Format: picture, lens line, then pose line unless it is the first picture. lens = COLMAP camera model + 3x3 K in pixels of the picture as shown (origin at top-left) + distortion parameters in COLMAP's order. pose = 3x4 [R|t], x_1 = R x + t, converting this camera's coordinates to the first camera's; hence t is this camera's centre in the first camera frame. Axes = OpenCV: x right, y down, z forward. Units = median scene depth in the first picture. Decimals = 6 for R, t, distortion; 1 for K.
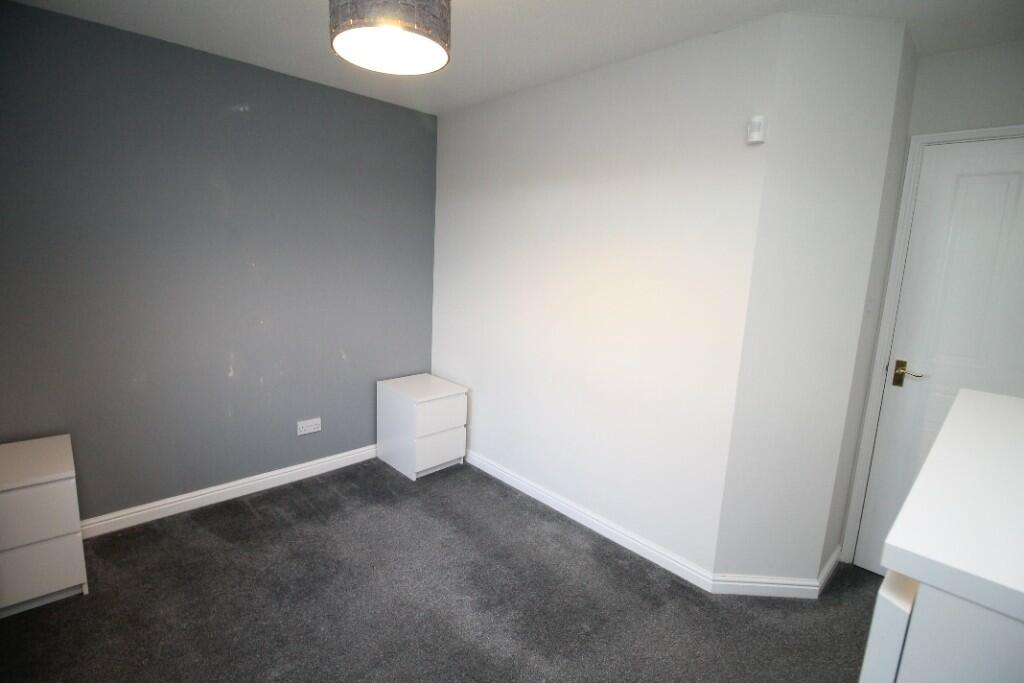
lens RADIAL K [[477.6, 0, 510.3], [0, 477.6, 330.8], [0, 0, 1]] dist [-0.000197, -0.013390]
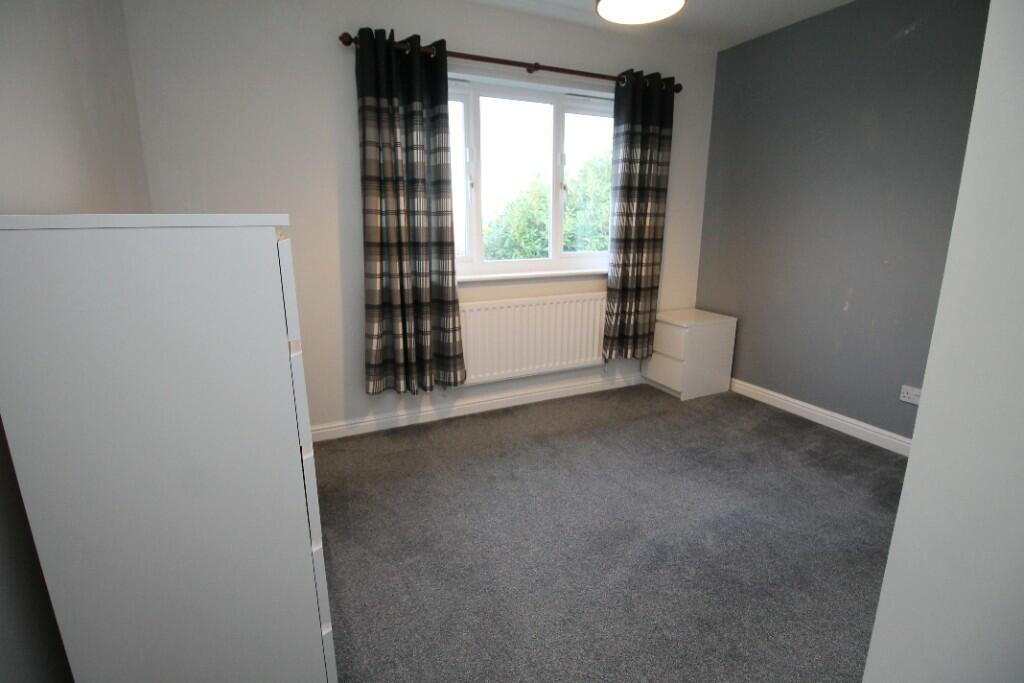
lens RADIAL K [[477.6, 0, 510.3], [0, 477.6, 330.8], [0, 0, 1]] dist [-0.000197, -0.013390]
pose [[-0.308779, 0.175884, -0.934730, 0.680457], [-0.160239, 0.959087, 0.233401, 0.014025], [0.937539, 0.221850, -0.267963, 0.663478]]
